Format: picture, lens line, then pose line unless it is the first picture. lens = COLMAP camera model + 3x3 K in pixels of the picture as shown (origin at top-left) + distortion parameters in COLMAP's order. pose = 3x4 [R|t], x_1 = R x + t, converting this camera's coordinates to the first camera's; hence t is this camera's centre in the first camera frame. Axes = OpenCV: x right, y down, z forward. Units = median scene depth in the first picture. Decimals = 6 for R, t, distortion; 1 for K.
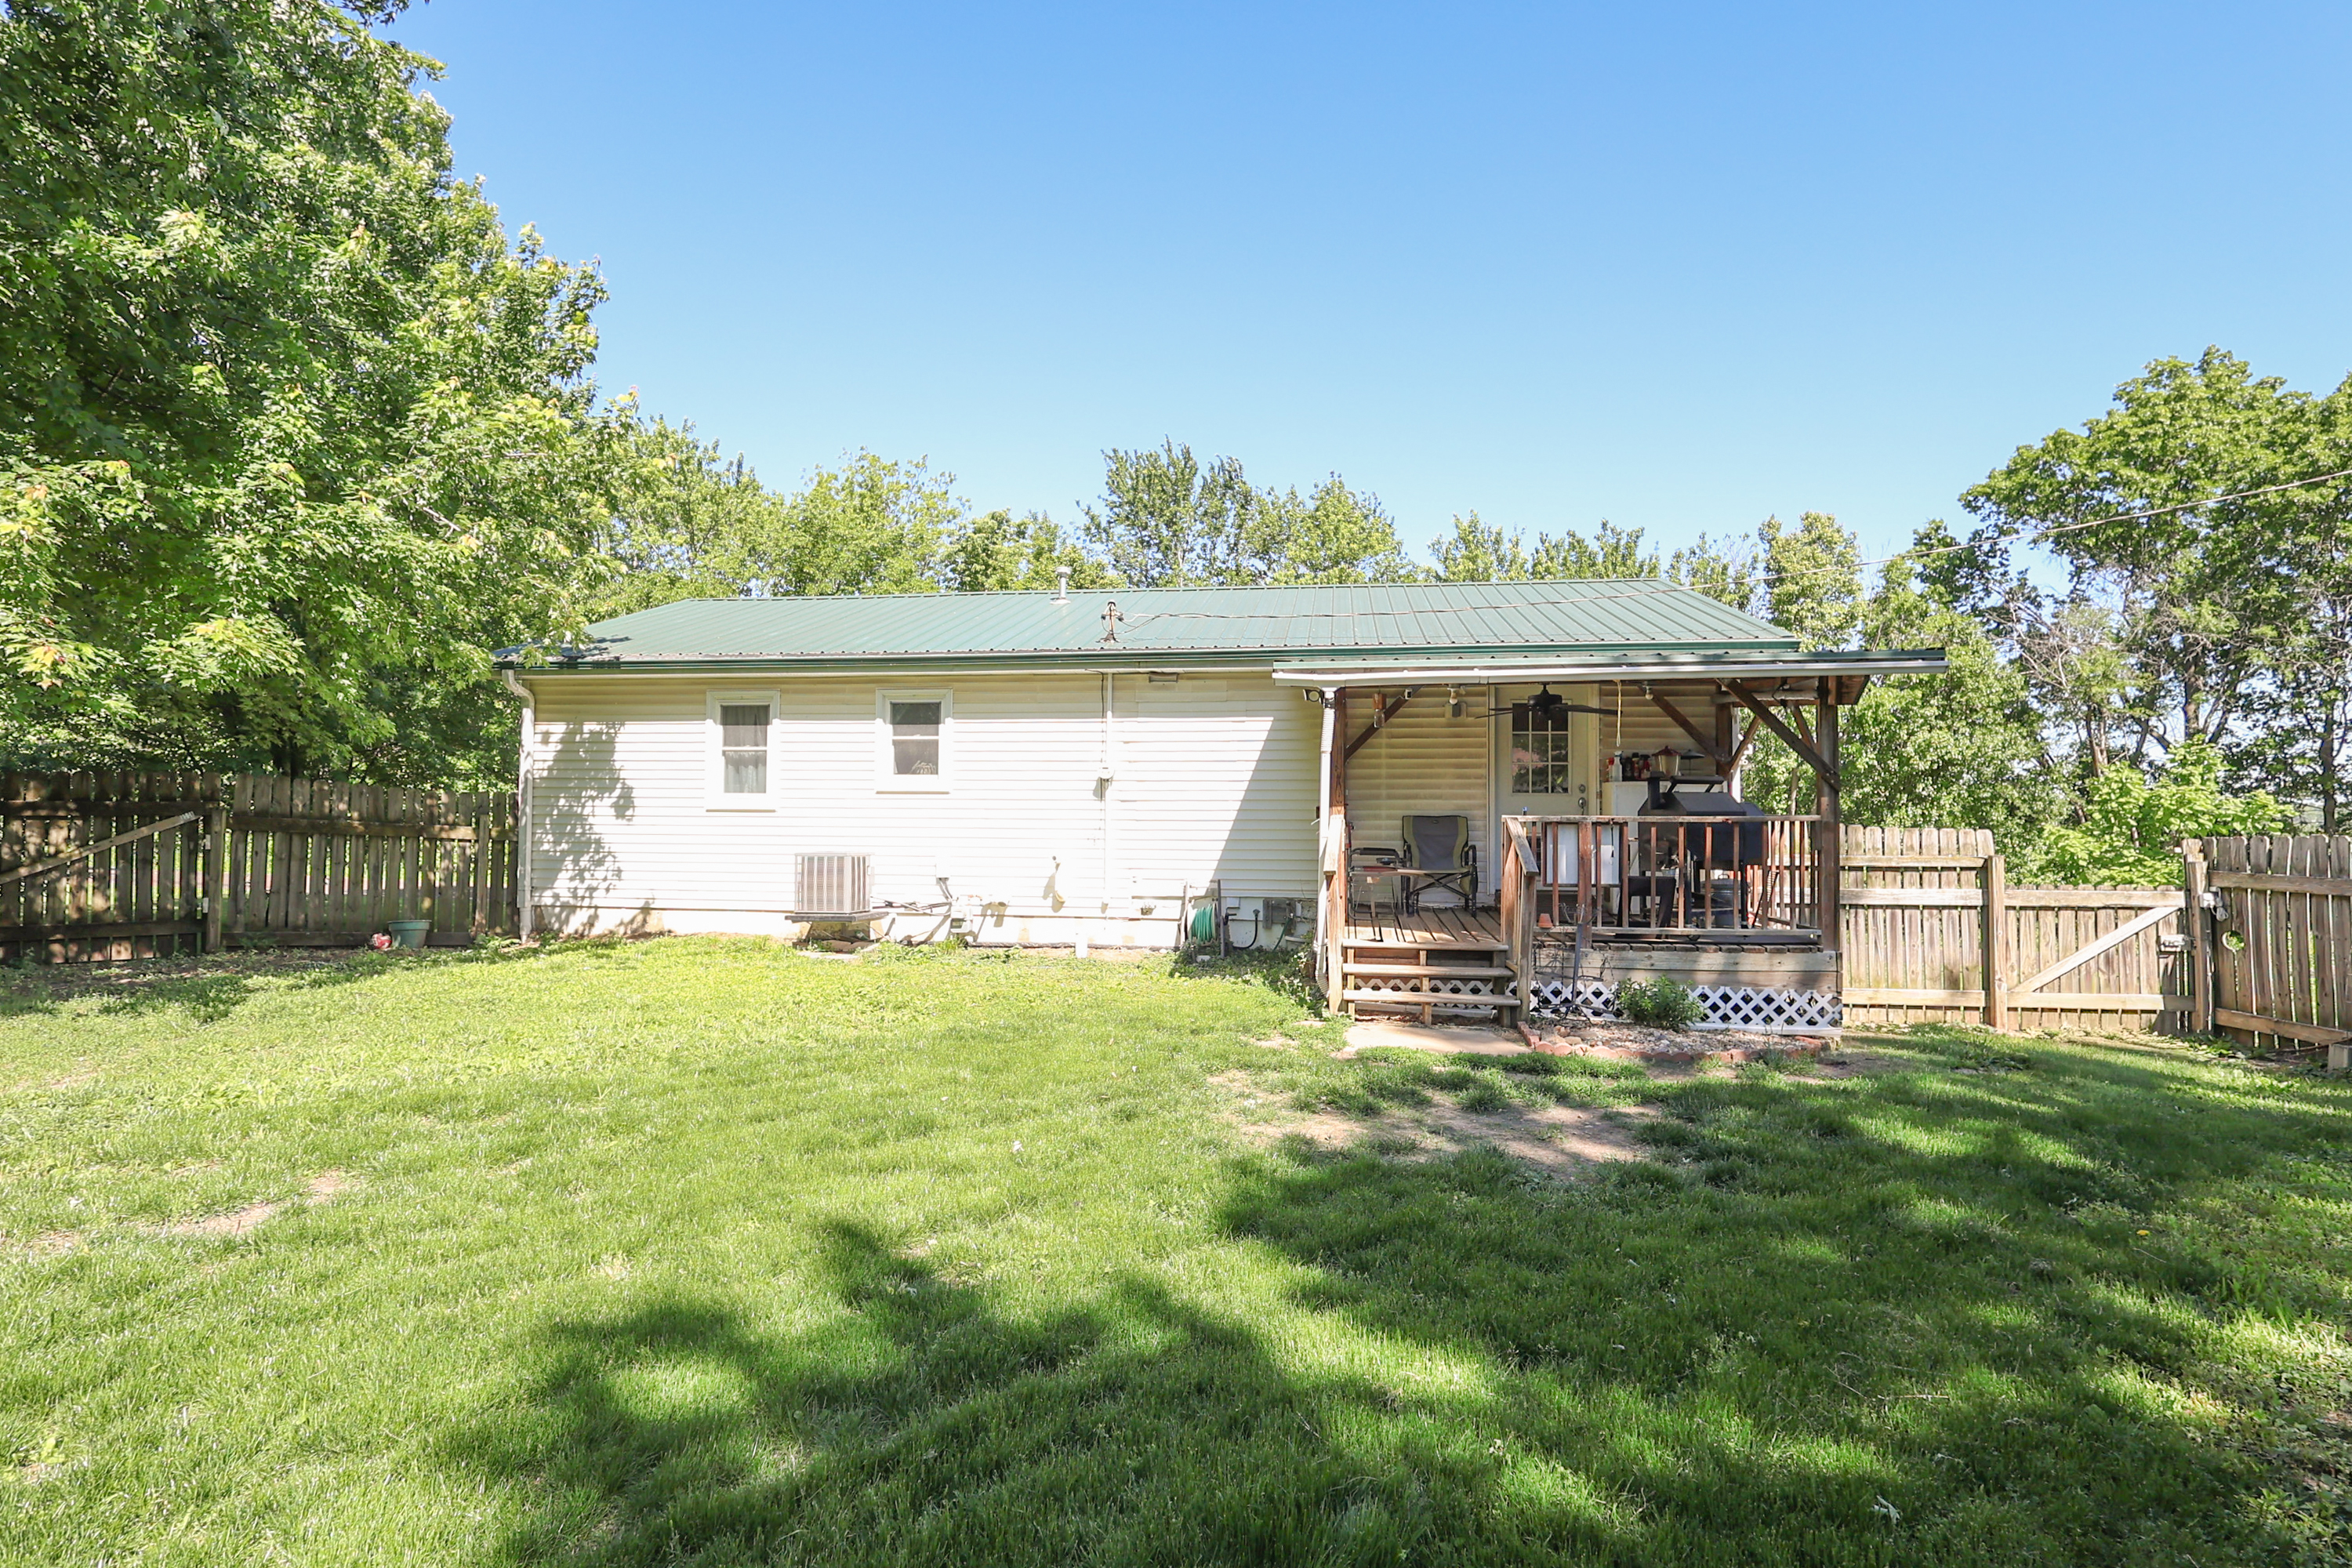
lens RADIAL K [[1095.0, 0, 1195.0], [0, 1095.0, 777.9], [0, 0, 1]] dist [0.009285, 0.001797]
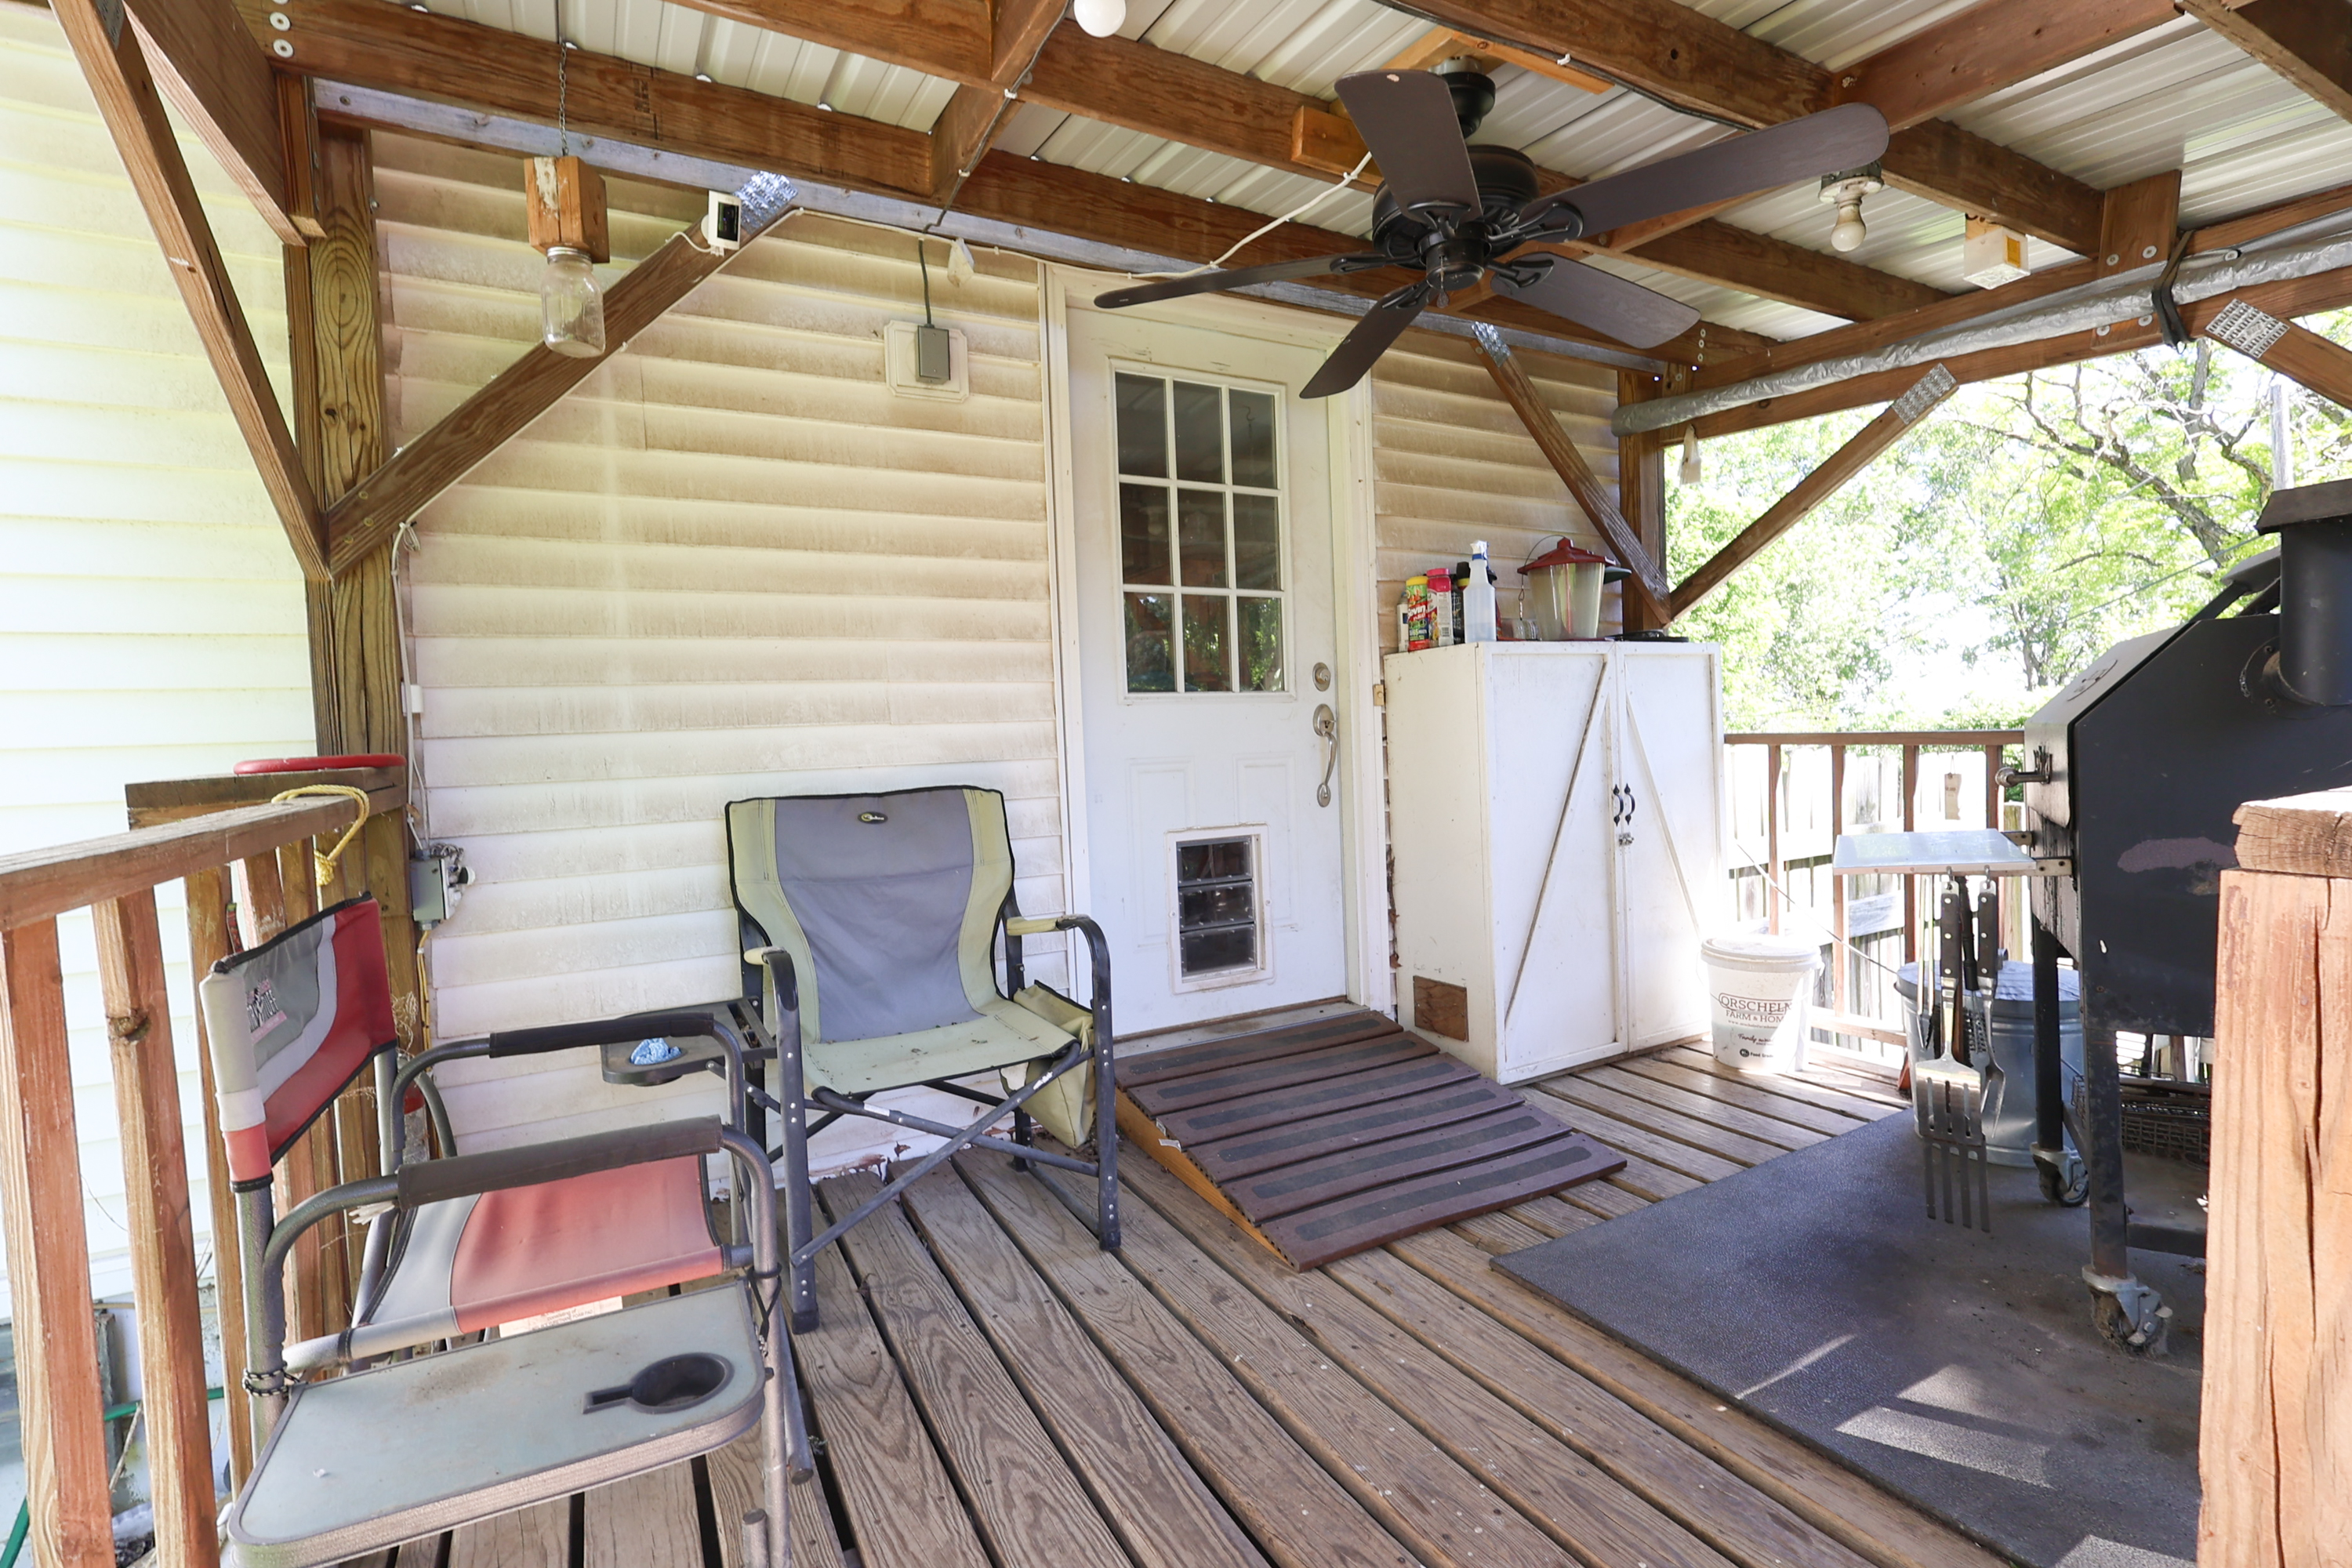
lens RADIAL K [[1095.0, 0, 1179.5], [0, 1095.0, 796.6], [0, 0, 1]] dist [0.009285, 0.001797]
pose [[0.818614, -0.063879, 0.570781, 0.131546], [0.023671, 0.996704, 0.077596, 0.017952], [-0.573857, -0.050010, 0.817427, 0.728412]]
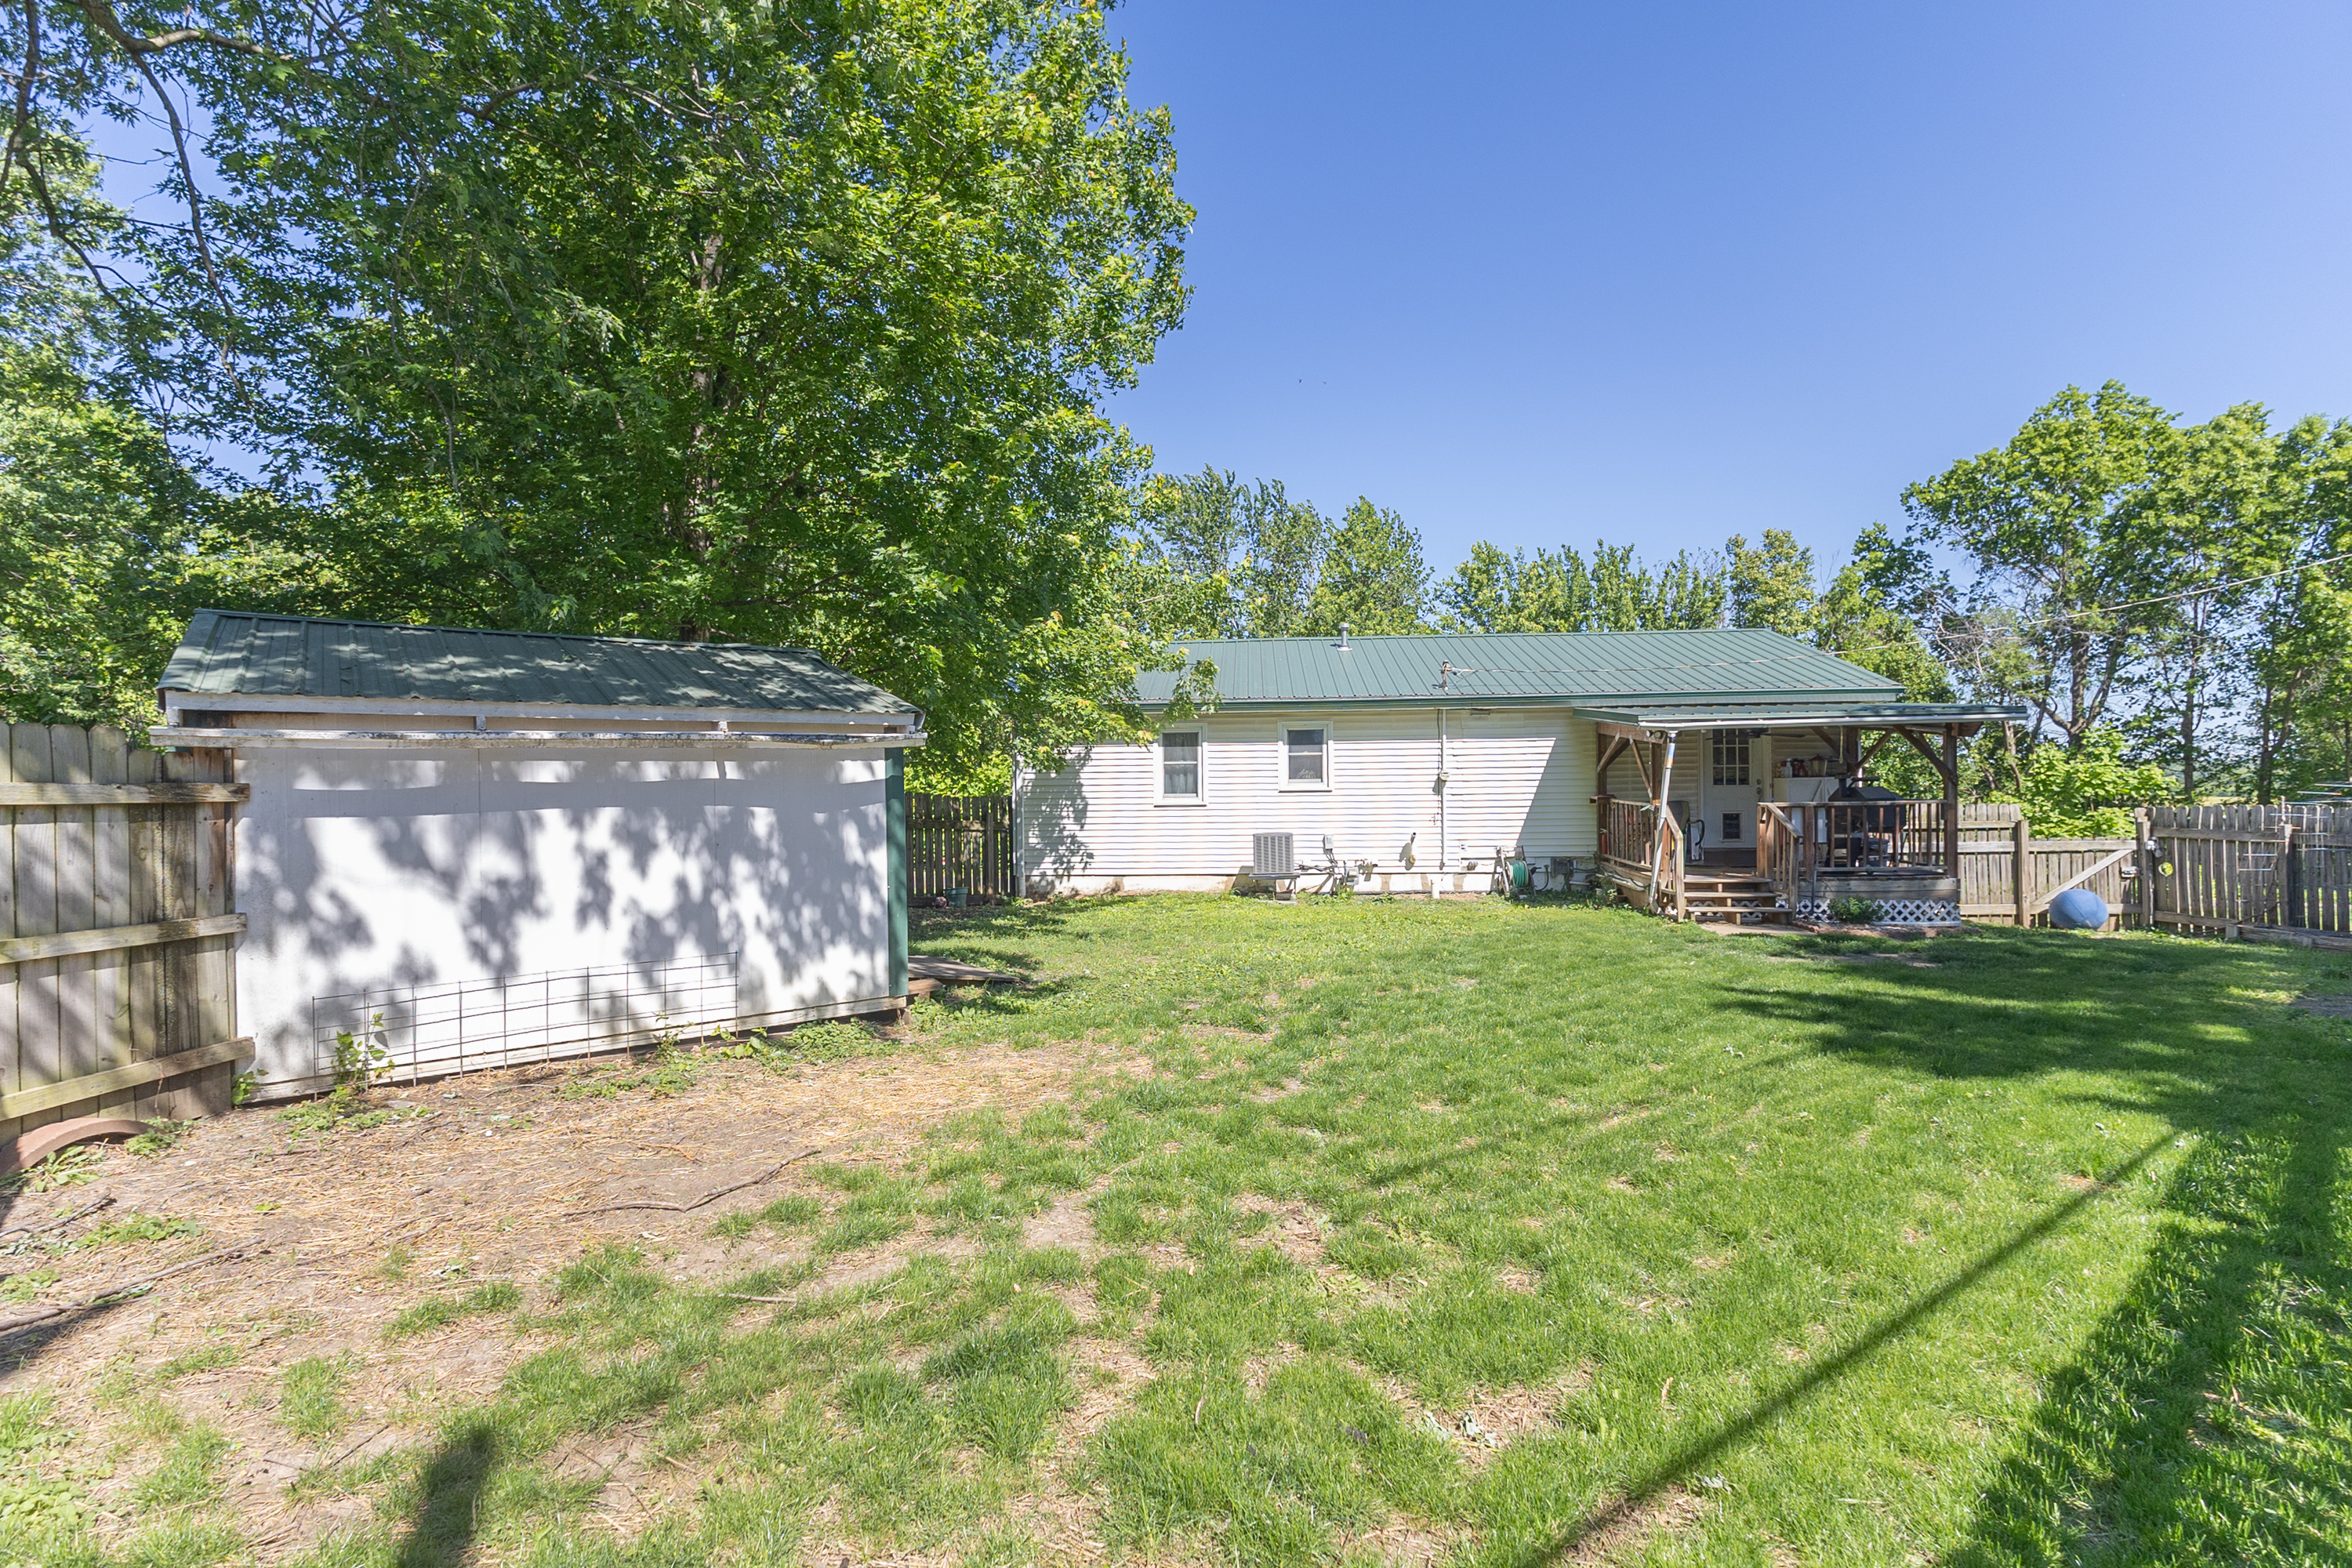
lens RADIAL K [[1095.0, 0, 1160.0], [0, 1095.0, 785.8], [0, 0, 1]] dist [0.009285, 0.001797]
pose [[0.998266, -0.017473, 0.056219, -0.544666], [0.015686, 0.999362, 0.032082, -0.045088], [-0.056743, -0.031145, 0.997903, -0.466344]]
